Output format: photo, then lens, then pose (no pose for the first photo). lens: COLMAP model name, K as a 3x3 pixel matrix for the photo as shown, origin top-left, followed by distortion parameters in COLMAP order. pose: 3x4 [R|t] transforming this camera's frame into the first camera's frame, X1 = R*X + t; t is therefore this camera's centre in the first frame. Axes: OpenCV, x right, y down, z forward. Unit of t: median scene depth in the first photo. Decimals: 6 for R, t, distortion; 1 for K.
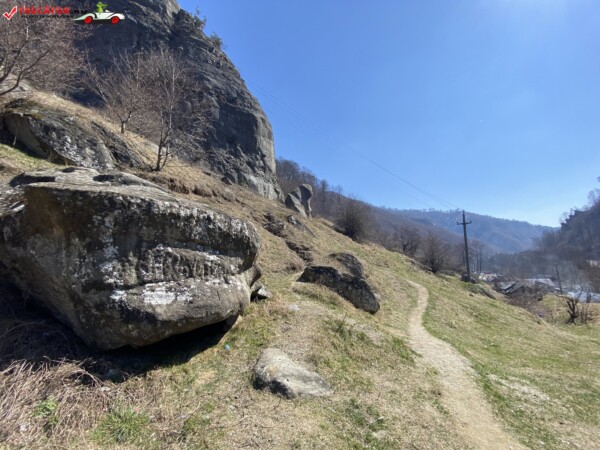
lens RADIAL K [[239.5, 0, 297.1], [0, 239.5, 226.9], [0, 0, 1]] dist [0.029786, -0.028573]
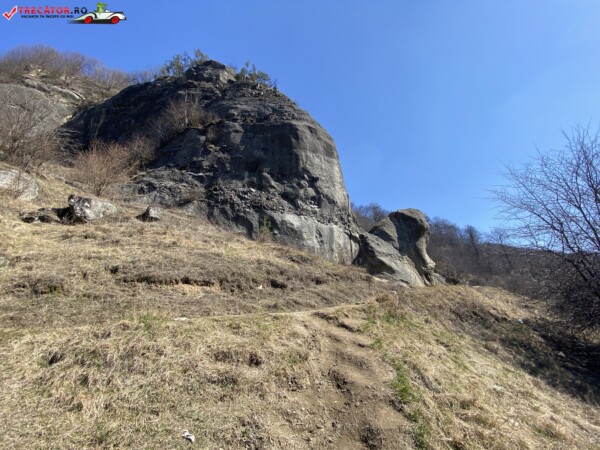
lens RADIAL K [[239.5, 0, 297.1], [0, 239.5, 226.9], [0, 0, 1]] dist [0.029786, -0.028573]
pose [[0.852938, -0.204894, -0.480121, 0.078321], [0.057724, 0.951128, -0.303353, -0.023329], [0.518812, 0.231027, 0.823080, 0.581845]]
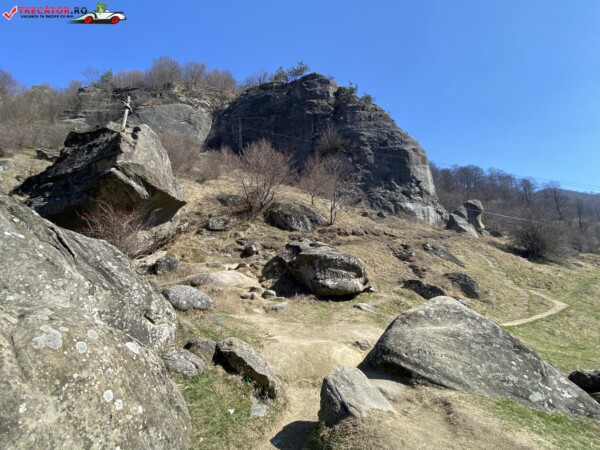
lens RADIAL K [[239.5, 0, 297.1], [0, 239.5, 226.9], [0, 0, 1]] dist [0.029786, -0.028573]
pose [[0.764720, -0.122576, -0.632597, 0.105085], [0.062153, 0.991194, -0.116925, -0.010675], [0.641358, 0.050098, 0.765604, -0.154691]]
